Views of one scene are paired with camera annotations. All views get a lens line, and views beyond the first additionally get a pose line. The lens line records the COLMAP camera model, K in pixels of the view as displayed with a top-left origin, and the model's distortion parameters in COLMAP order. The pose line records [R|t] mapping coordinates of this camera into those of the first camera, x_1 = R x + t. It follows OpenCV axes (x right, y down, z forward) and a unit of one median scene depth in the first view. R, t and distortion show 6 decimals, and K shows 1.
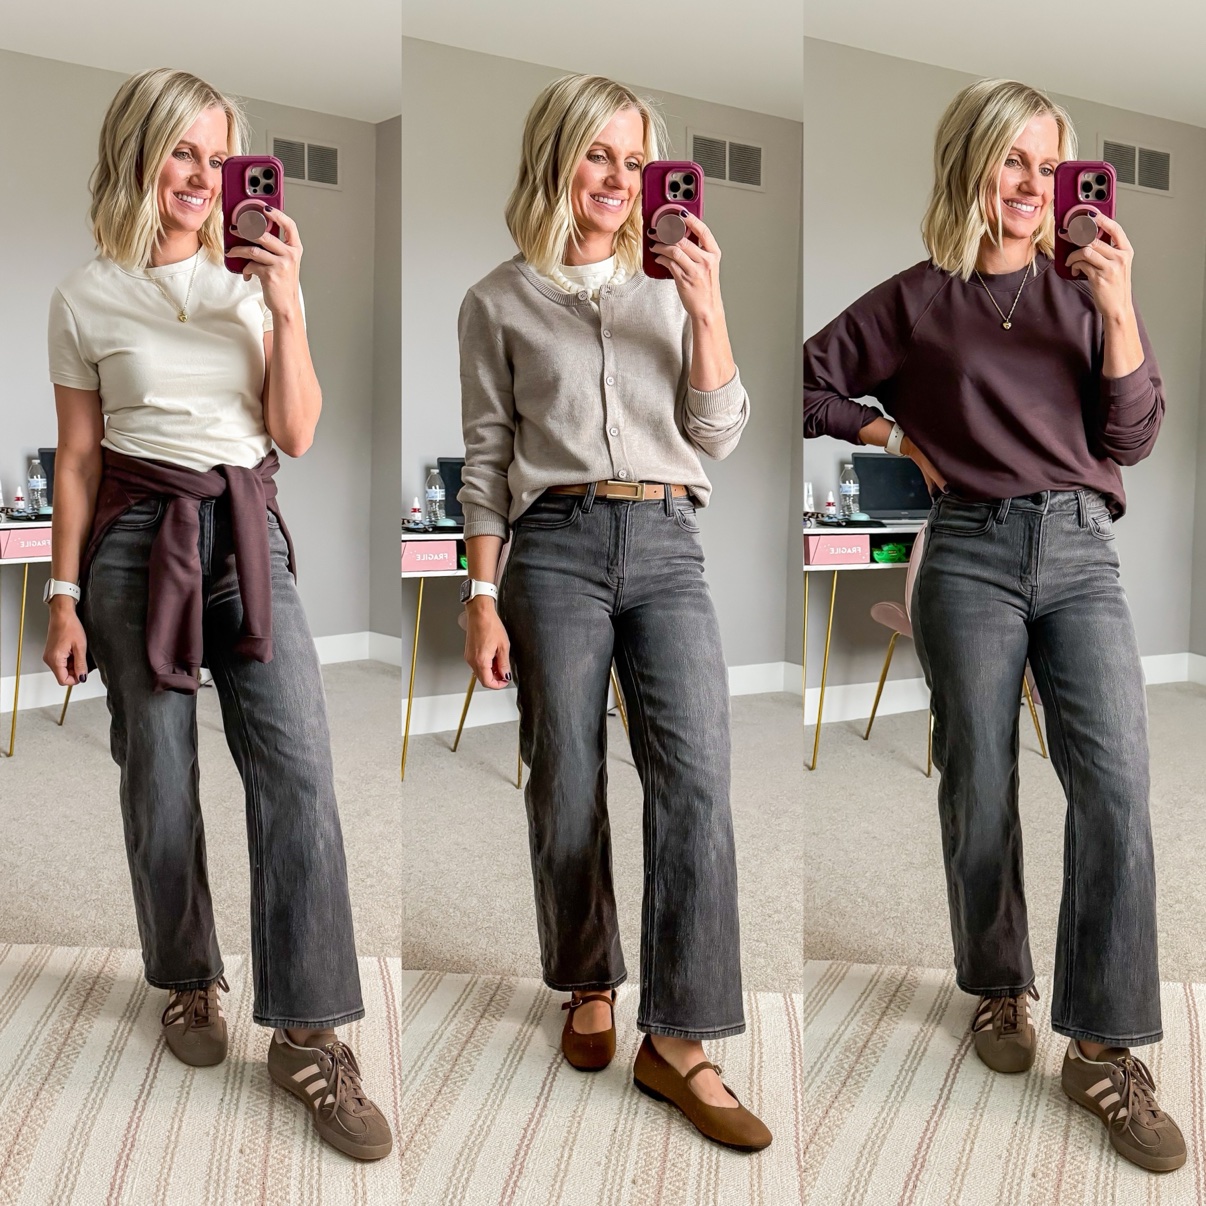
lens RADIAL K [[805.2, 0, 616.6], [0, 805.2, 595.0], [0, 0, 1]] dist [0.018963, -0.002702]
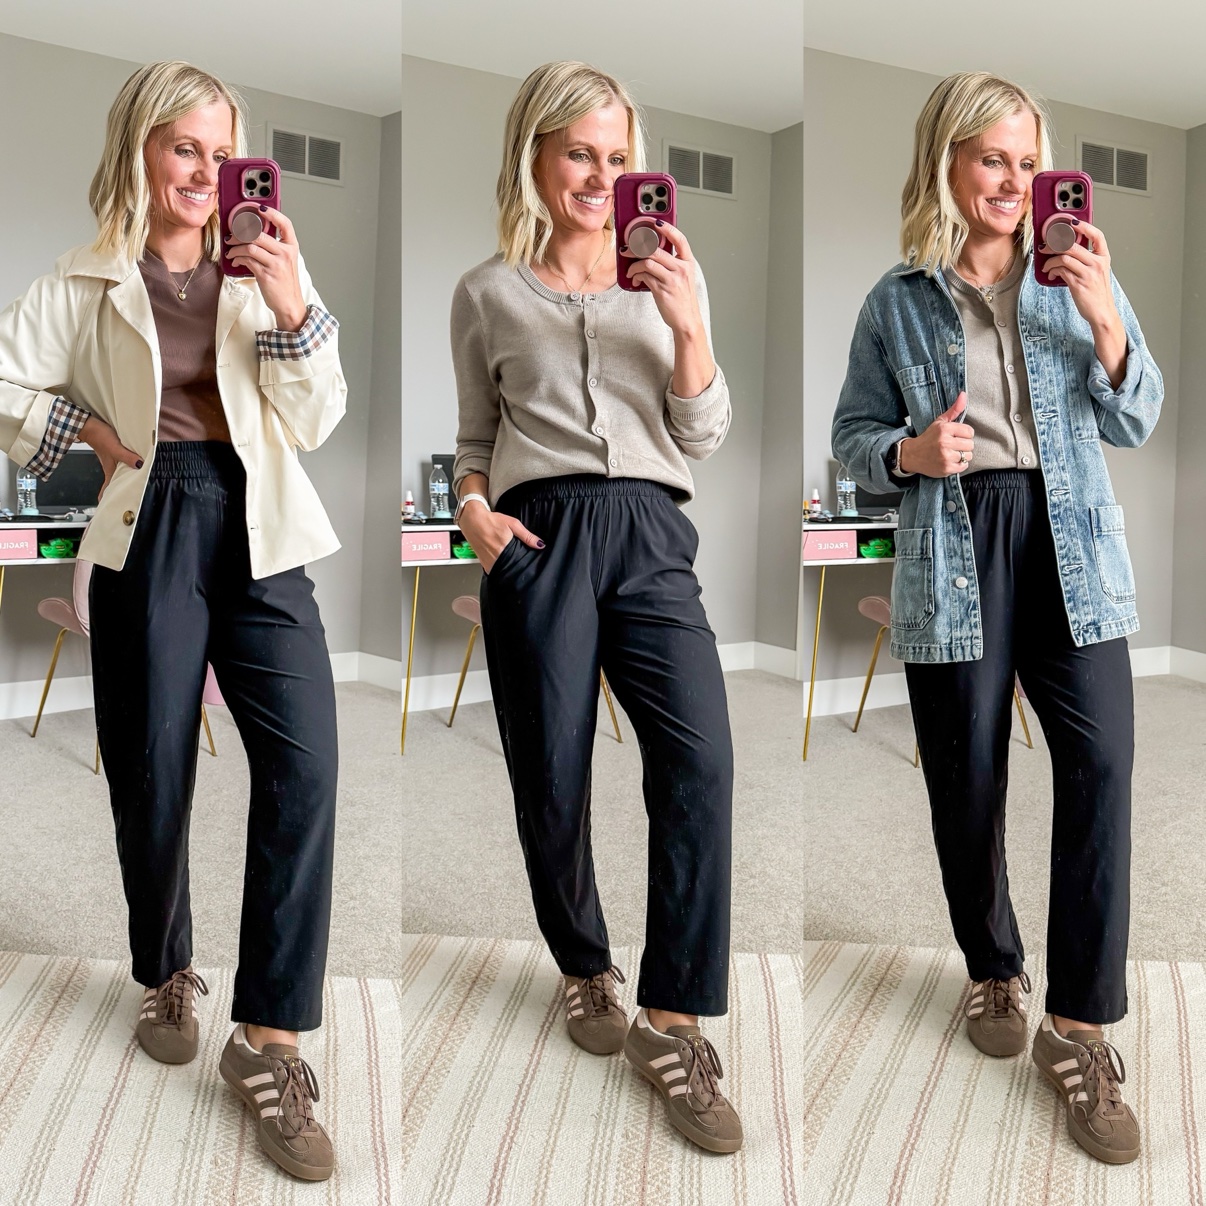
lens RADIAL K [[783.5, 0, 603.0], [0, 783.5, 603.0], [0, 0, 1]] dist [0.018899, -0.000614]
pose [[0.999868, 0.002317, 0.016108, -0.498272], [-0.002614, 0.999826, 0.018449, -0.010552], [-0.016062, -0.018489, 0.999700, 0.005479]]
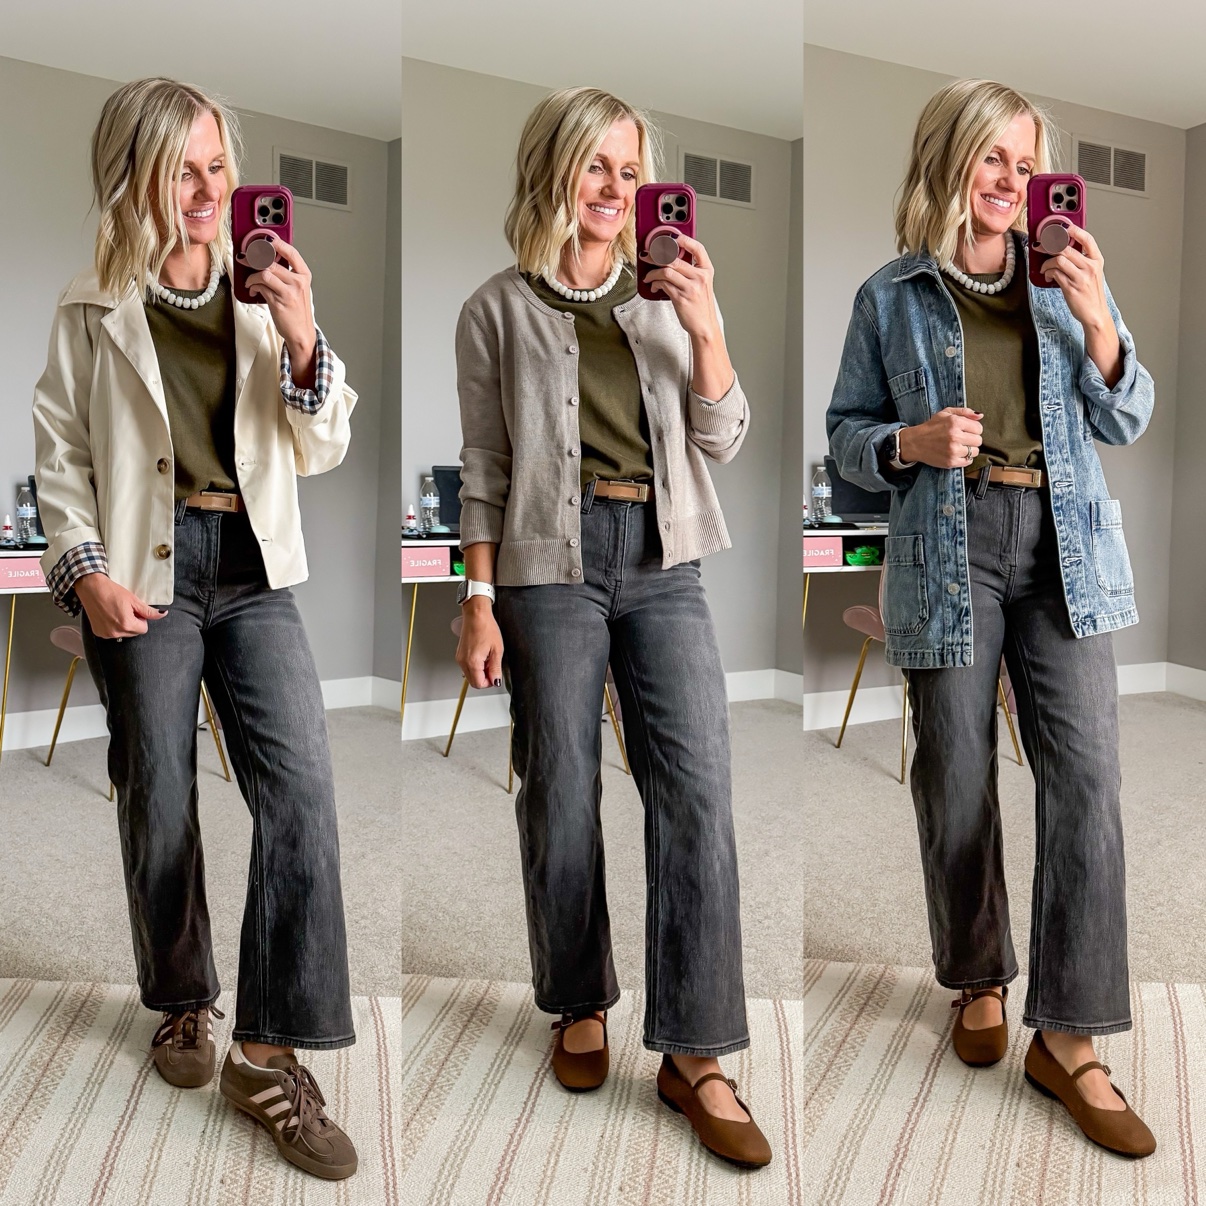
lens RADIAL K [[793.8, 0, 603.0], [0, 793.8, 603.0], [0, 0, 1]] dist [0.007539, 0.005668]
pose [[0.999811, -0.008076, -0.017708, 0.397639], [0.008167, 0.999954, 0.005099, -0.009642], [0.017666, -0.005243, 0.999830, -0.001833]]
